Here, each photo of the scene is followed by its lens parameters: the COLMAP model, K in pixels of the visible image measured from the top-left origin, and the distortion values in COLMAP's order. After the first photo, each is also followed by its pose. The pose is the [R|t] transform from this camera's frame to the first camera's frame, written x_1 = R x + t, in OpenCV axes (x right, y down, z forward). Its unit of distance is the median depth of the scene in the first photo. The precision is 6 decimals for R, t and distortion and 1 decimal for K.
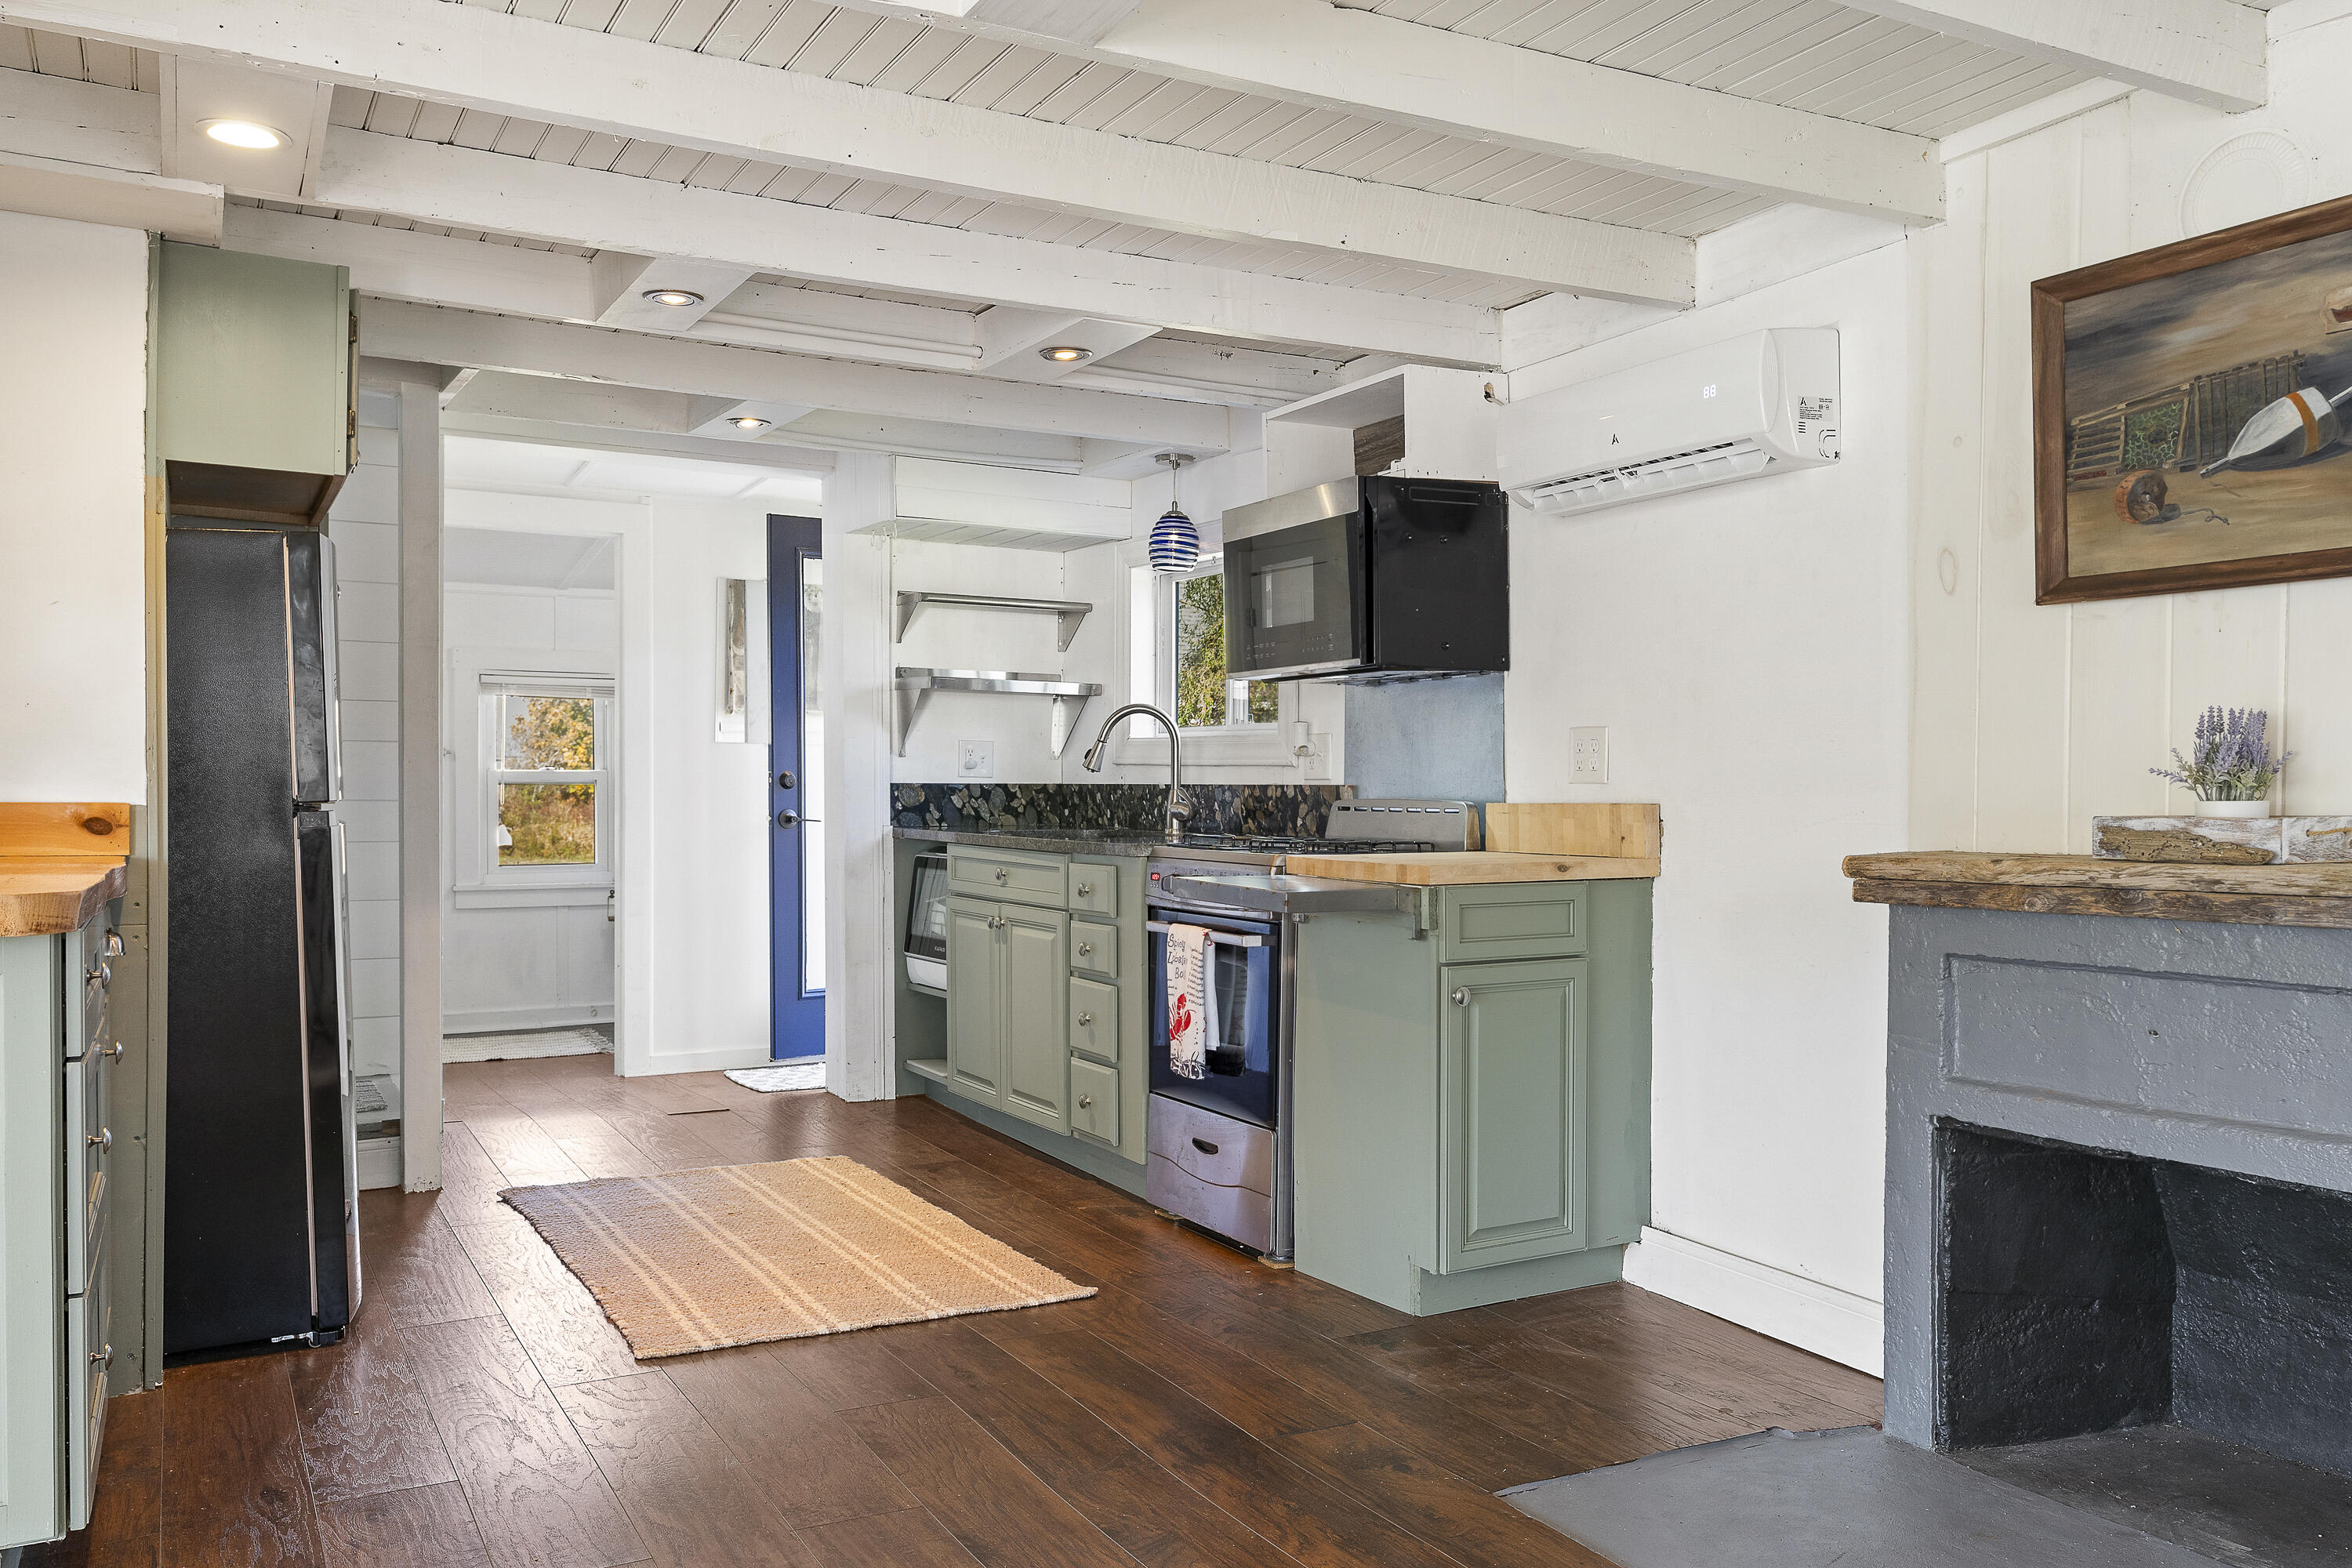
lens RADIAL K [[1810.3, 0, 1180.8], [0, 1810.3, 793.4], [0, 0, 1]] dist [-0.001048, 0.000204]
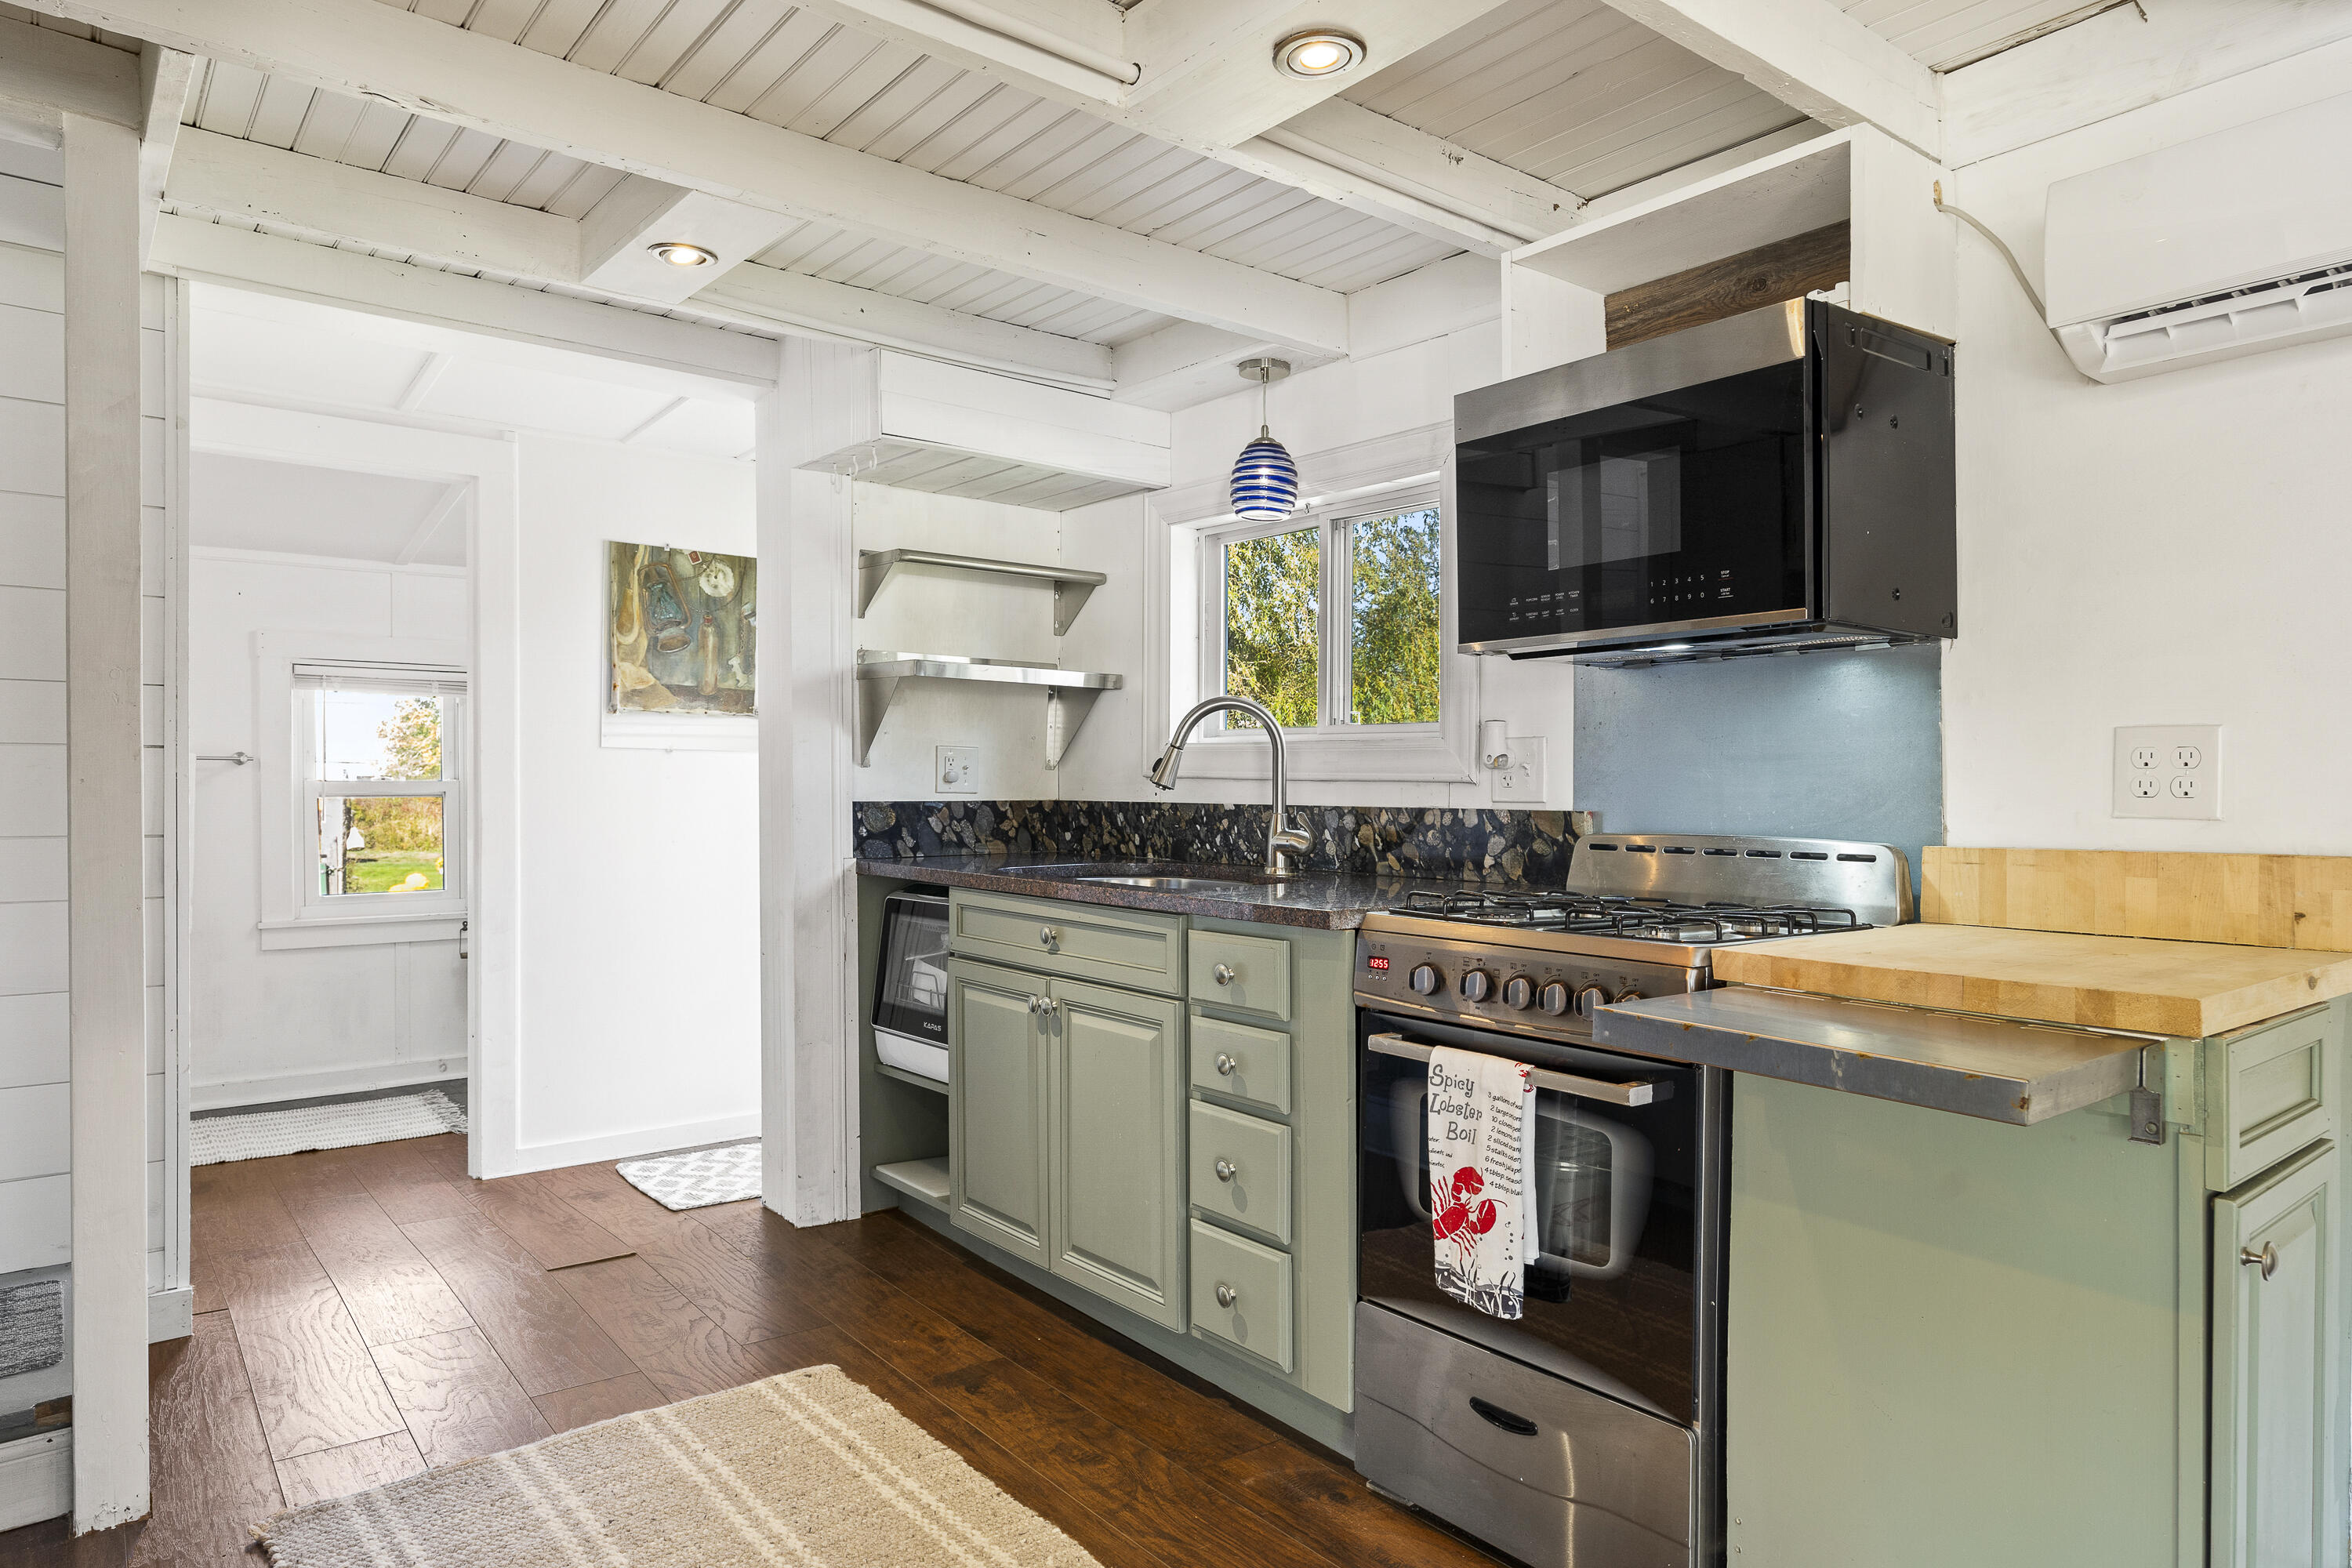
lens RADIAL K [[1431.1, 0, 1174.3], [0, 1431.1, 792.1], [0, 0, 1]] dist [-0.002410, -0.000675]
pose [[0.988165, -0.001901, 0.153386, -0.155633], [0.001608, 0.999997, 0.002038, -0.013992], [-0.153389, -0.001767, 0.988164, 0.504657]]
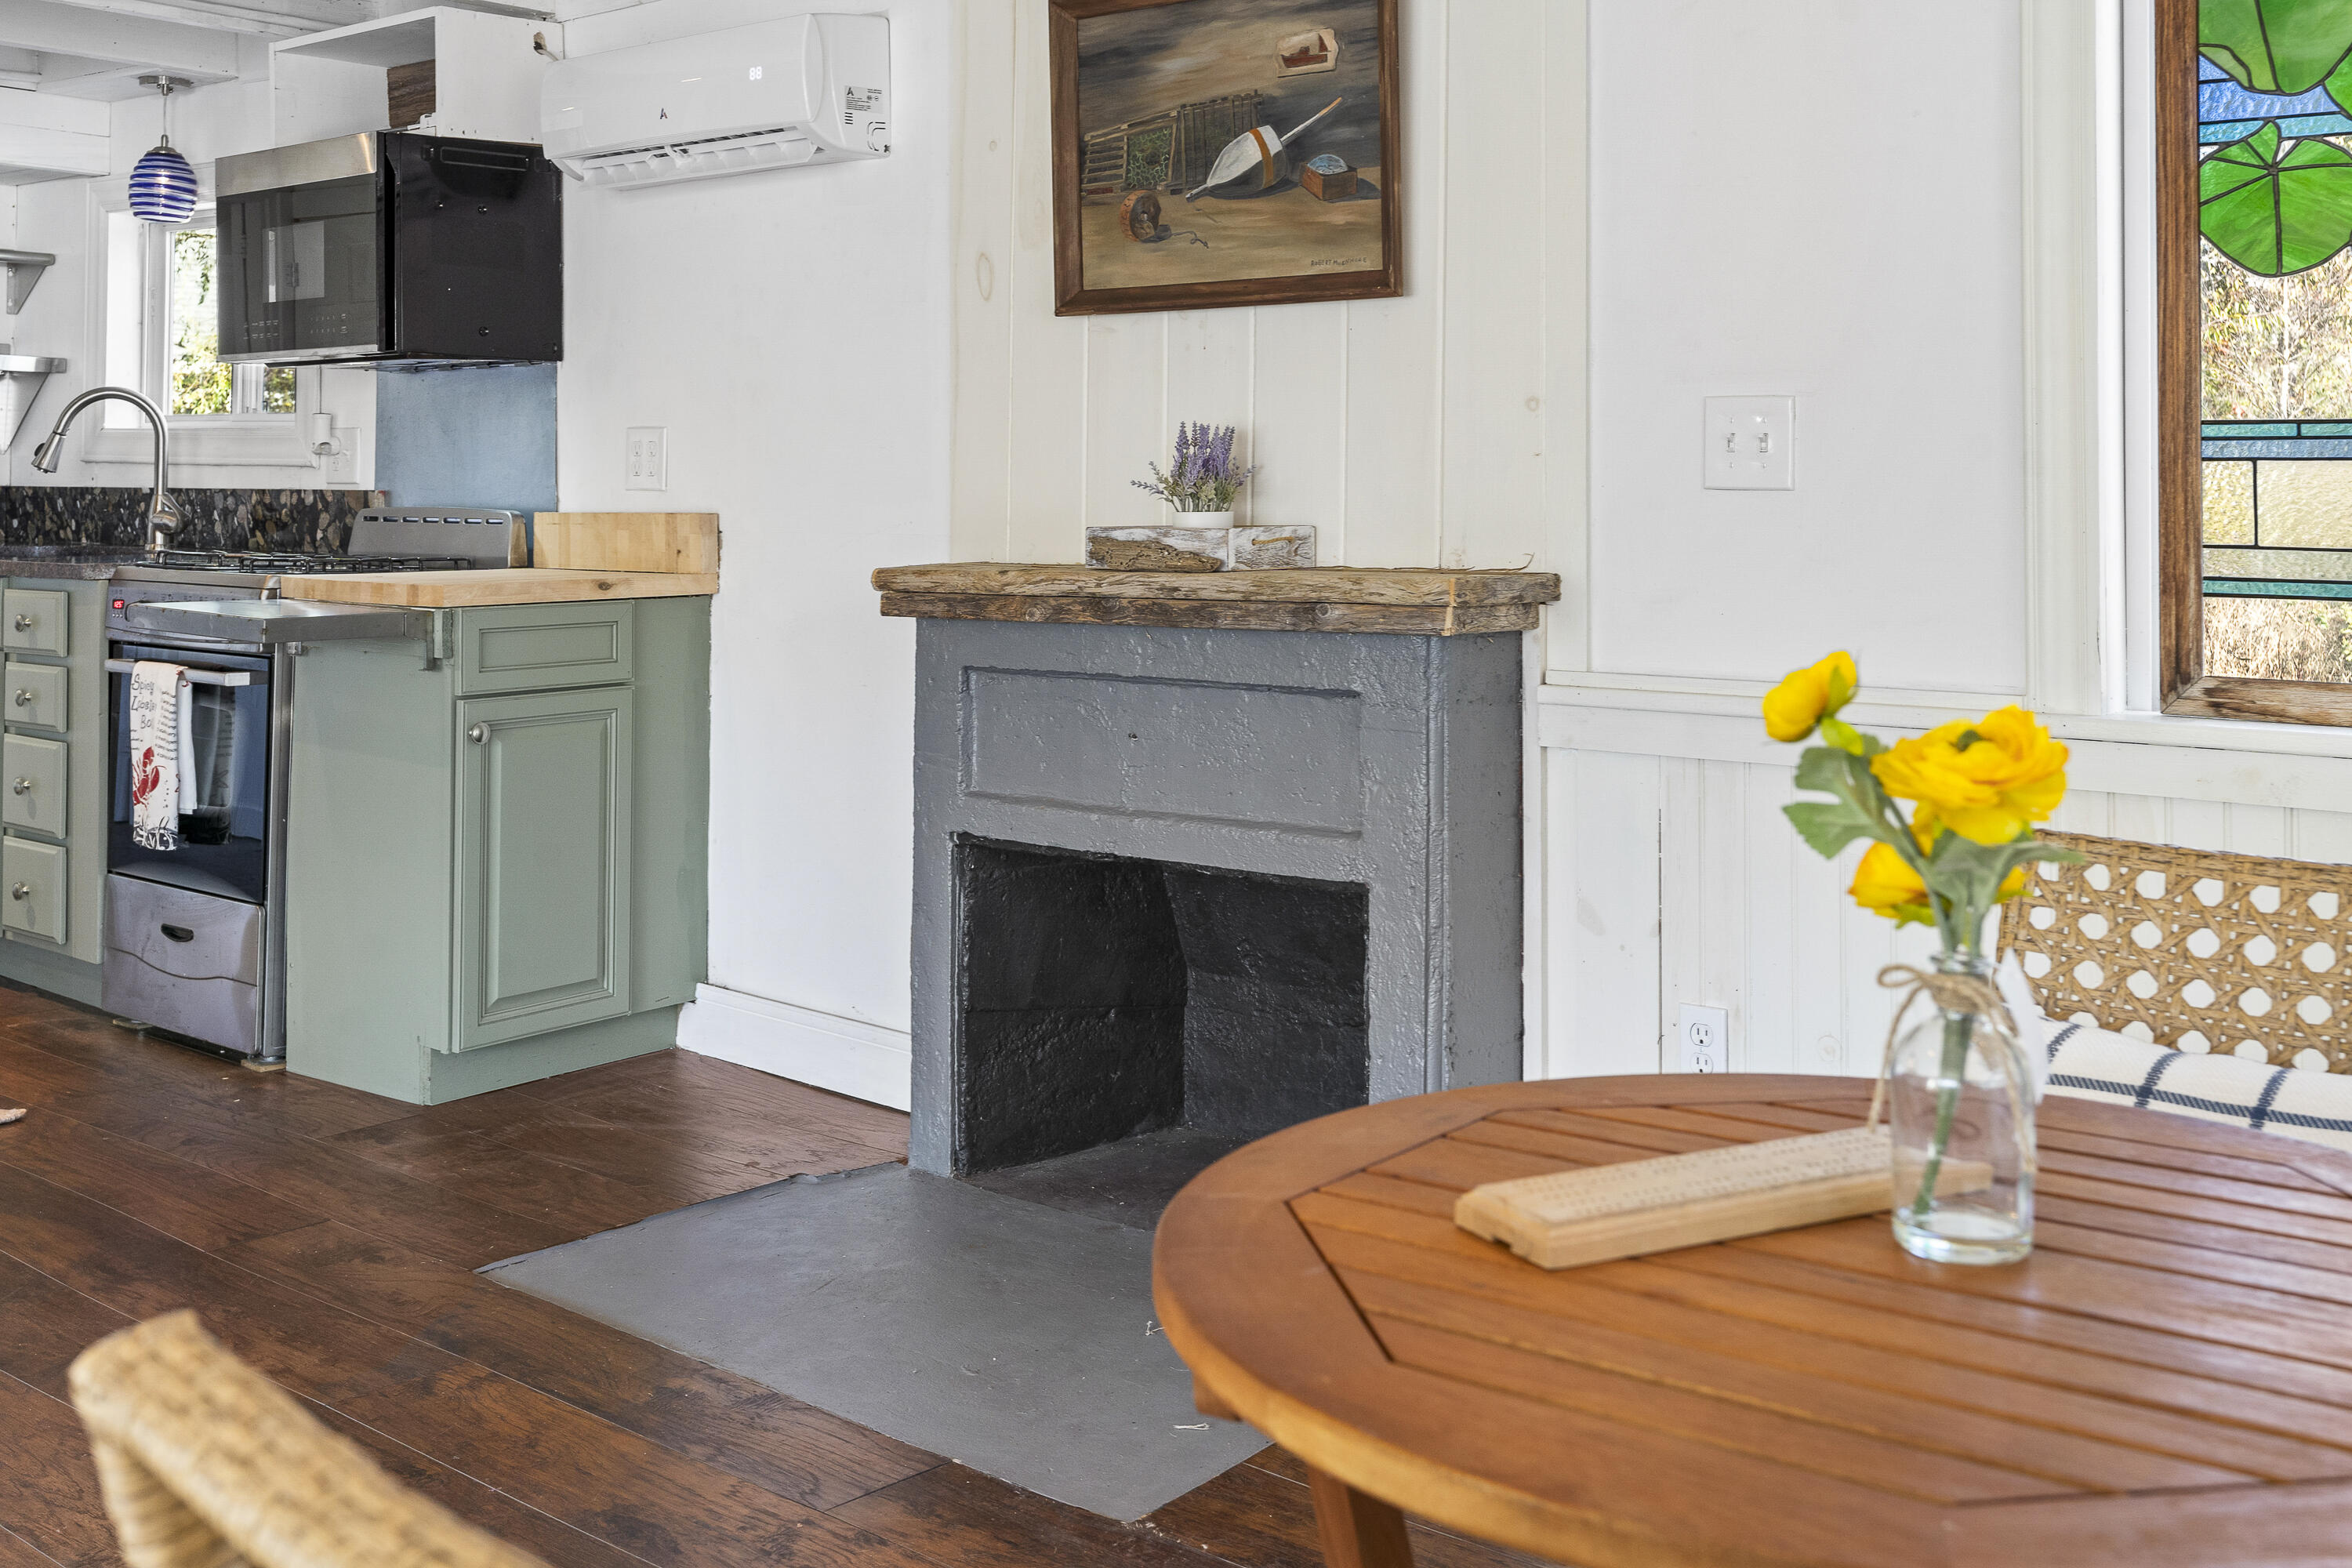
lens RADIAL K [[2322.7, 0, 1172.2], [0, 2322.7, 418.6], [0, 0, 1]] dist [0.001584, 0.003108]
pose [[0.928187, 0.011302, 0.371944, 0.034748], [0.000233, 0.999521, -0.030952, -0.004605], [-0.372115, 0.028816, 0.927739, -0.138978]]
